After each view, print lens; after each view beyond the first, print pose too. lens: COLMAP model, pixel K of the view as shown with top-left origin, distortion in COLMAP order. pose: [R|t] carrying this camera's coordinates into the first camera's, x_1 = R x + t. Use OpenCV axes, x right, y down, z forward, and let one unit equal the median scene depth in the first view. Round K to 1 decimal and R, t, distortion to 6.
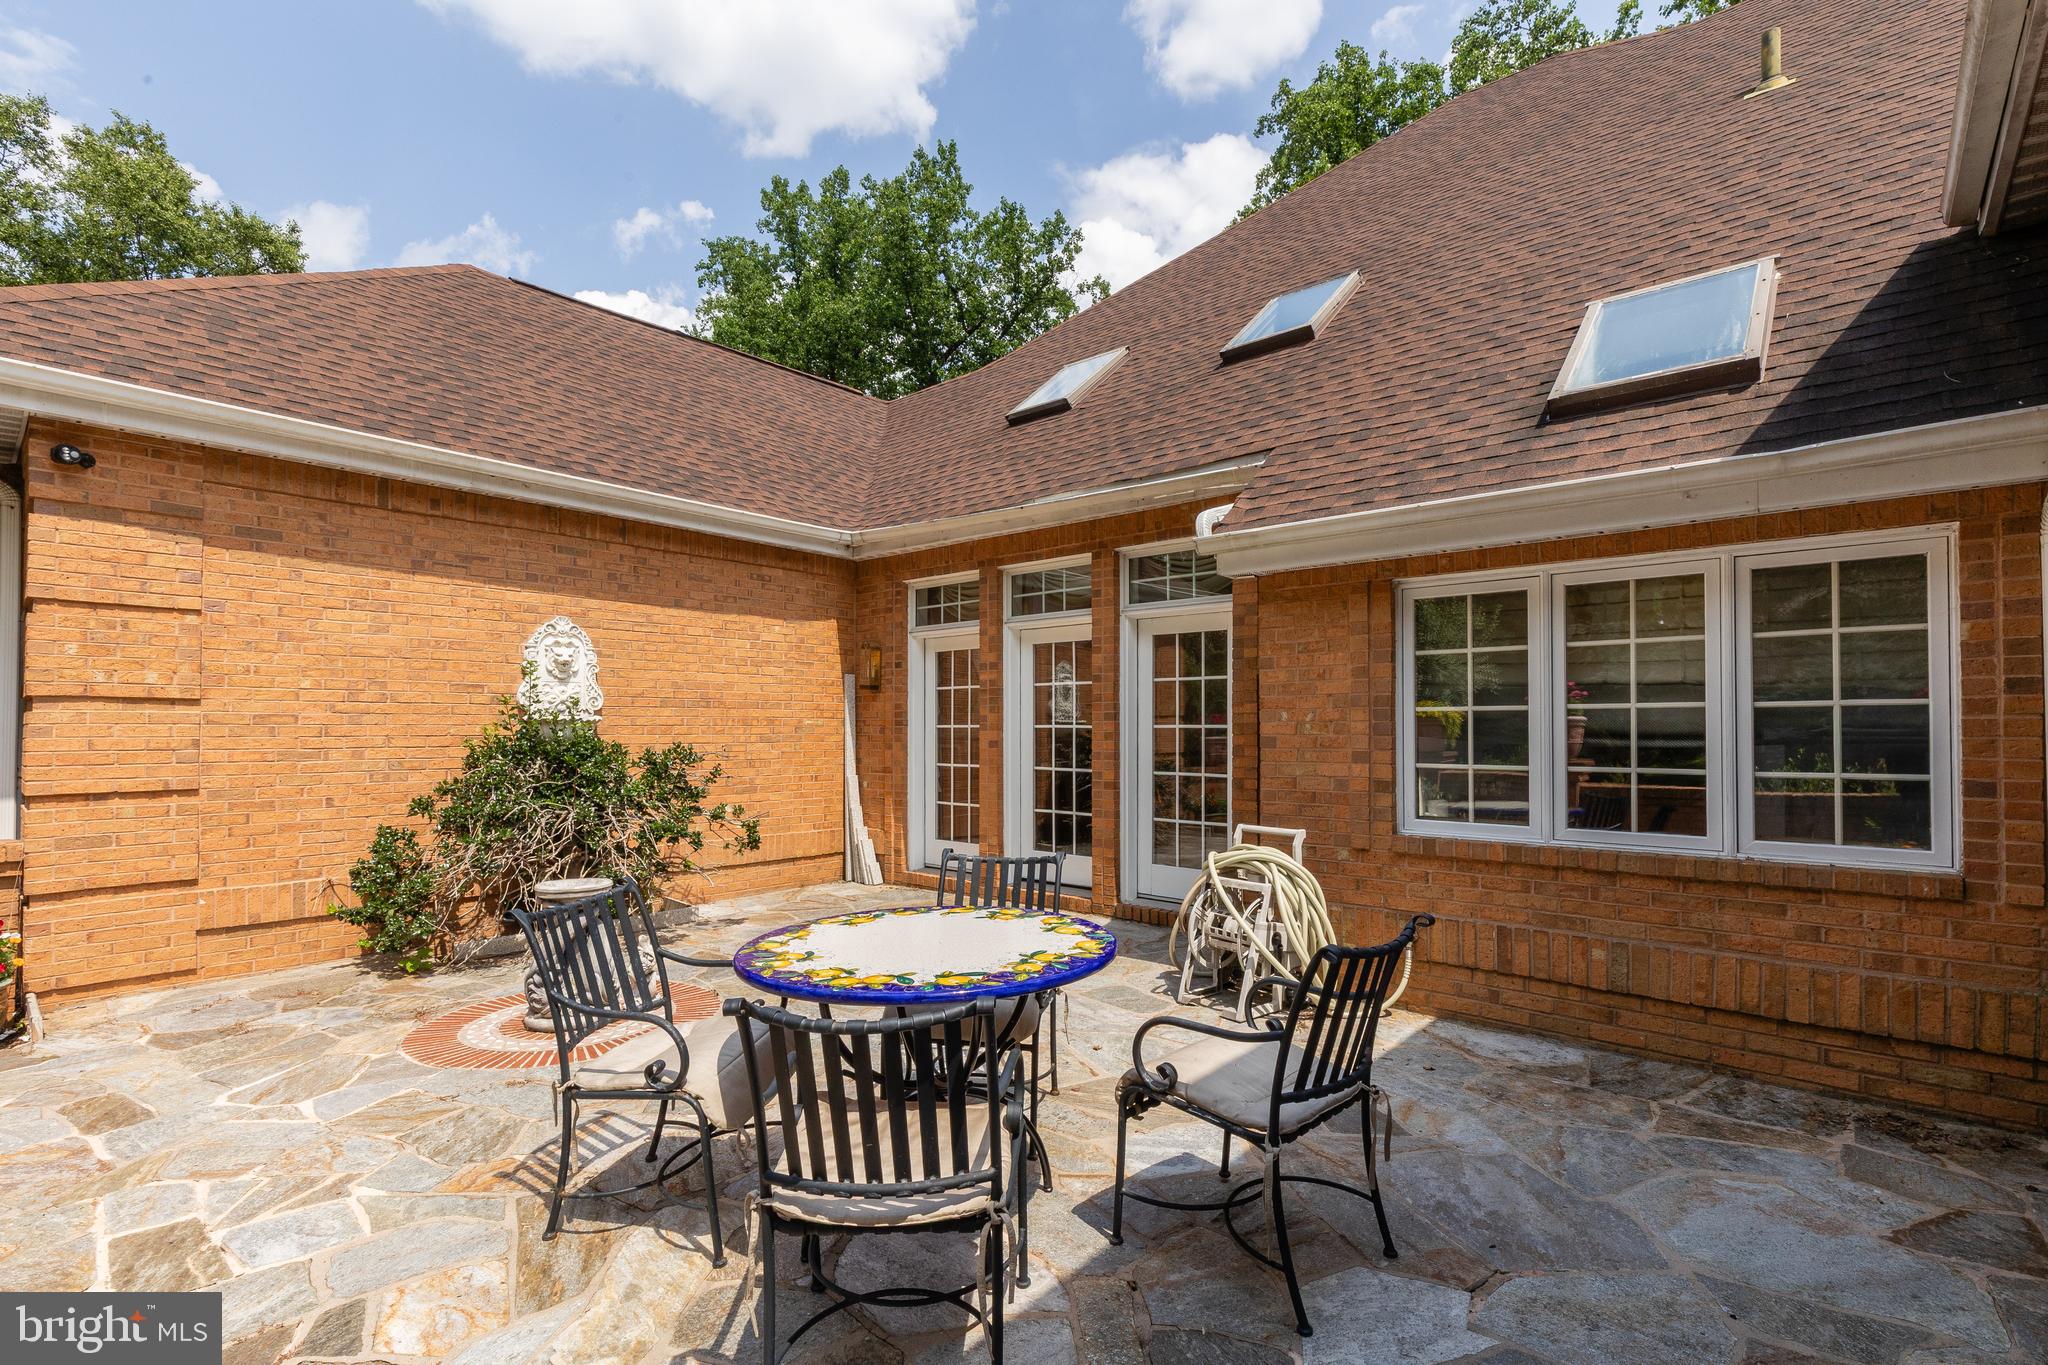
lens RADIAL K [[933.2, 0, 1012.0], [0, 933.2, 702.8], [0, 0, 1]] dist [0.002455, 0.000291]
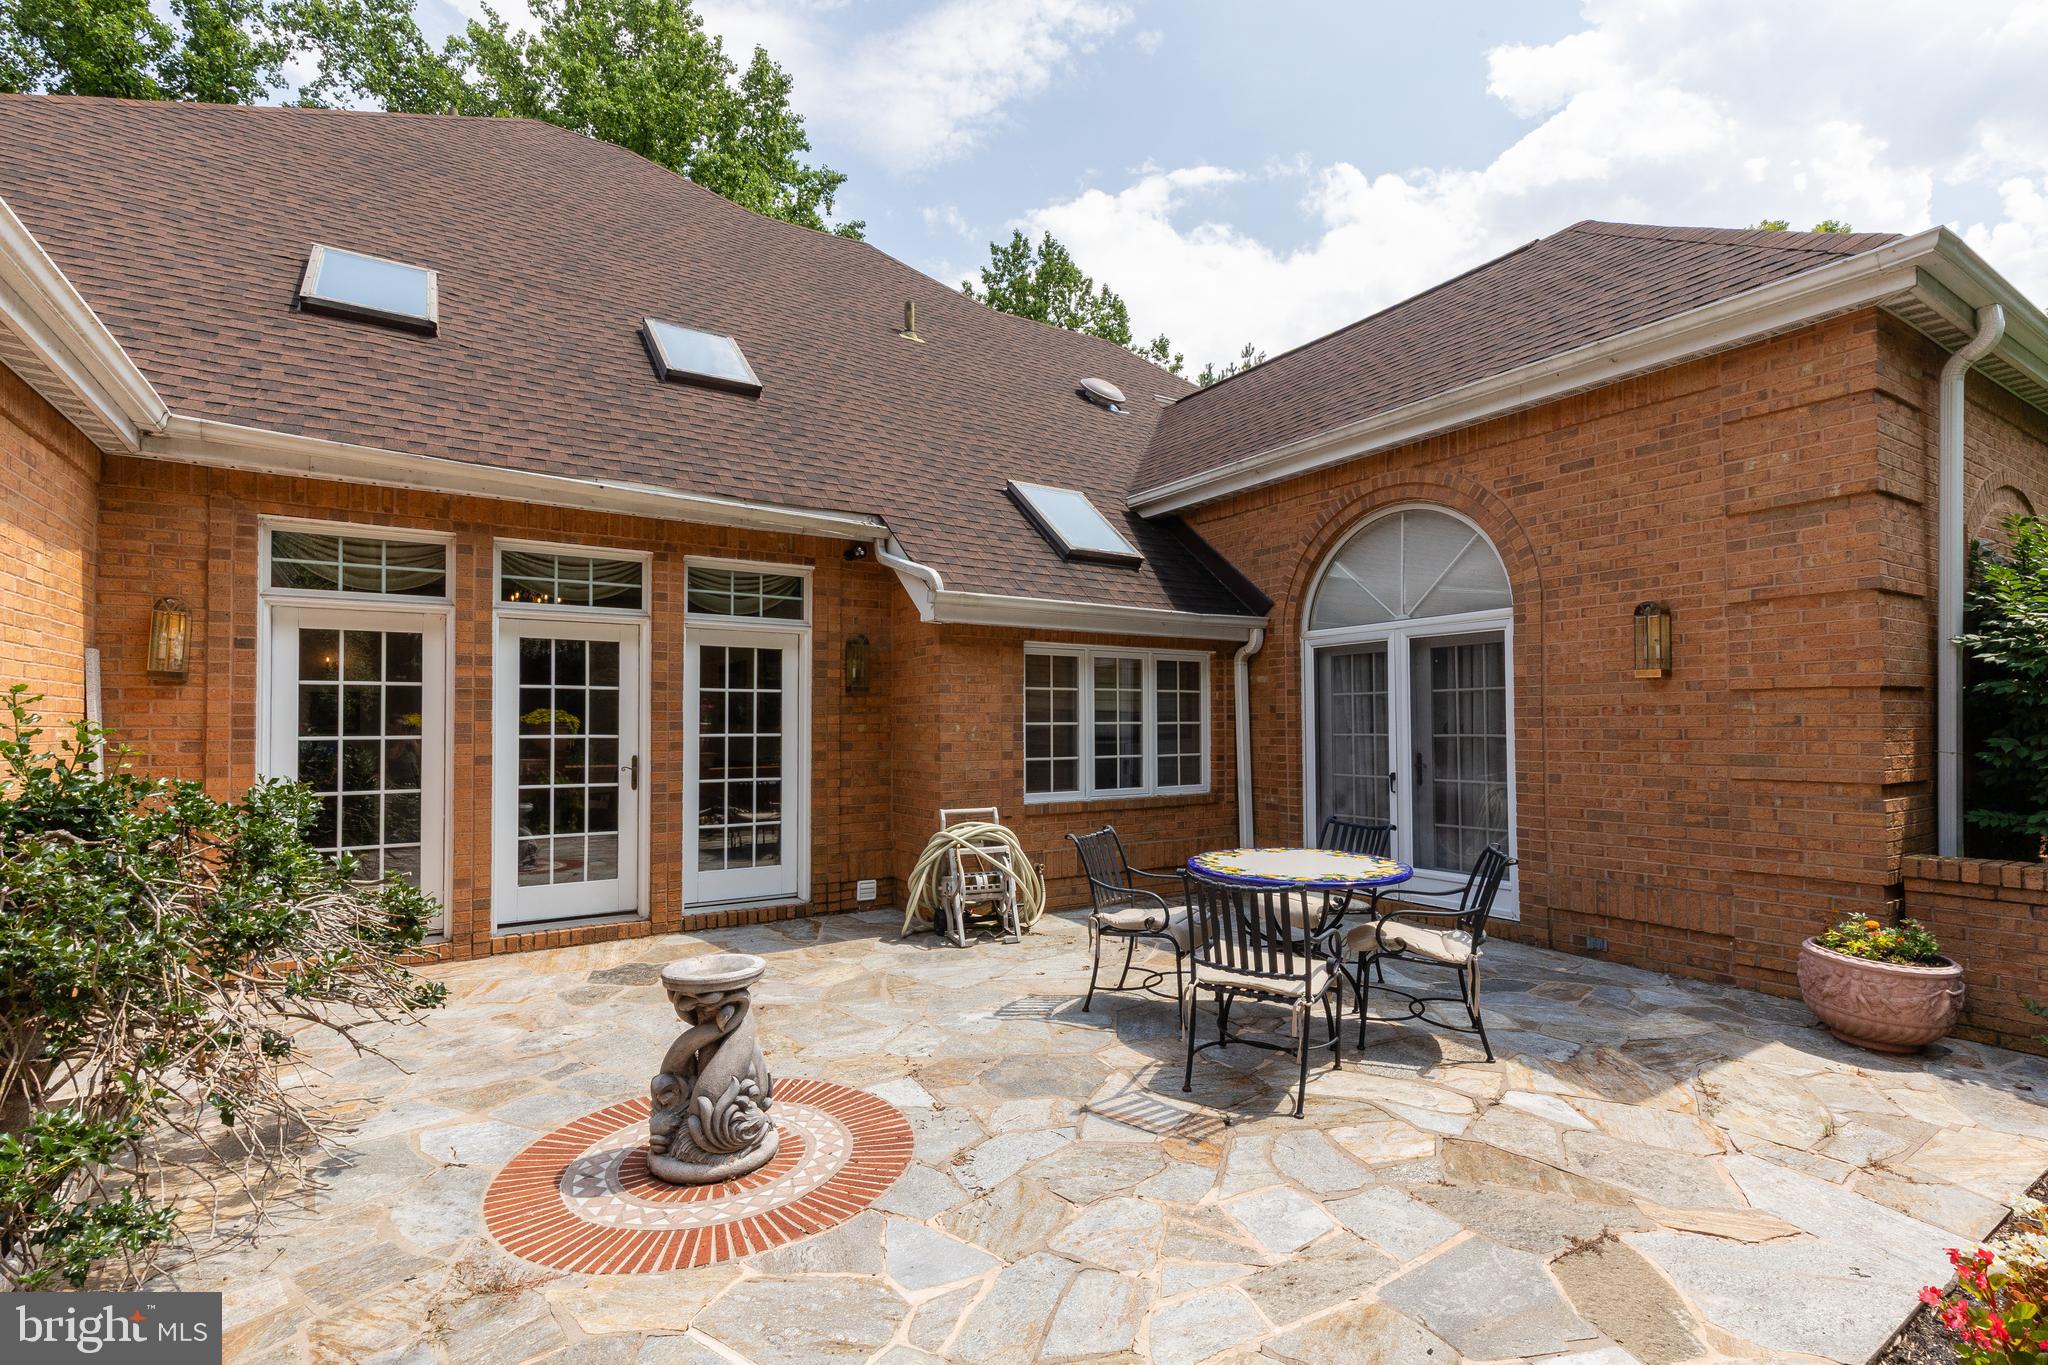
lens RADIAL K [[933.2, 0, 1012.0], [0, 933.2, 702.8], [0, 0, 1]] dist [0.002455, 0.000291]
pose [[0.283963, 0.022304, 0.958576, -1.092906], [-0.022890, 0.999602, -0.016477, -0.002066], [-0.958562, -0.017263, 0.284361, 0.576557]]
